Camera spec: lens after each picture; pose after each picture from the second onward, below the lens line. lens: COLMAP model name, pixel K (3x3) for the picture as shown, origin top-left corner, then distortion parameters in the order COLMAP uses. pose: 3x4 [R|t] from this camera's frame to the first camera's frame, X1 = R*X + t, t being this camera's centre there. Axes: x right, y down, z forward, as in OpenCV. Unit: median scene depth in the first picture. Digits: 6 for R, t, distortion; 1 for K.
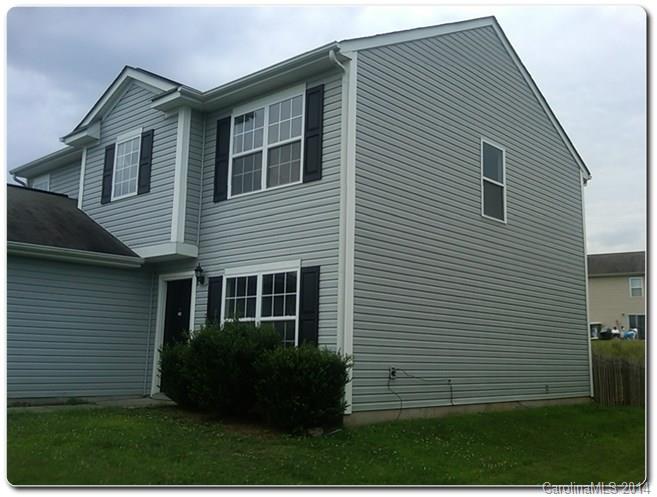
lens RADIAL K [[678.4, 0, 328.5], [0, 678.4, 248.5], [0, 0, 1]] dist [0.135283, -0.442938]
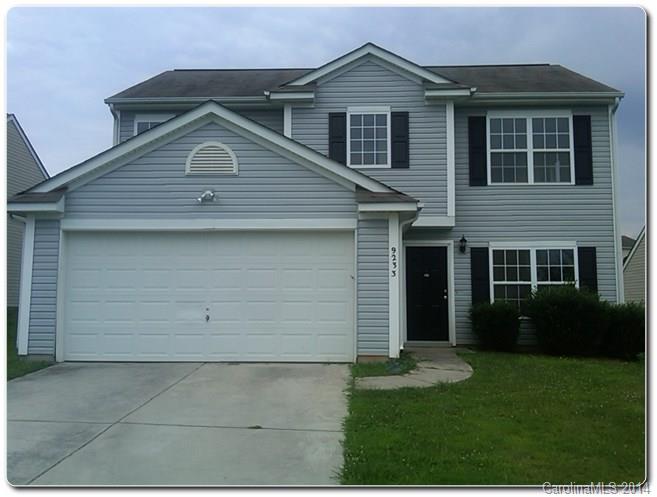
lens RADIAL K [[678.4, 0, 328.5], [0, 678.4, 248.5], [0, 0, 1]] dist [0.135283, -0.442938]
pose [[0.764290, 0.059845, 0.642090, -1.180064], [-0.089377, 0.995905, 0.013566, 0.051671], [-0.638649, -0.067756, 0.766509, 0.234678]]
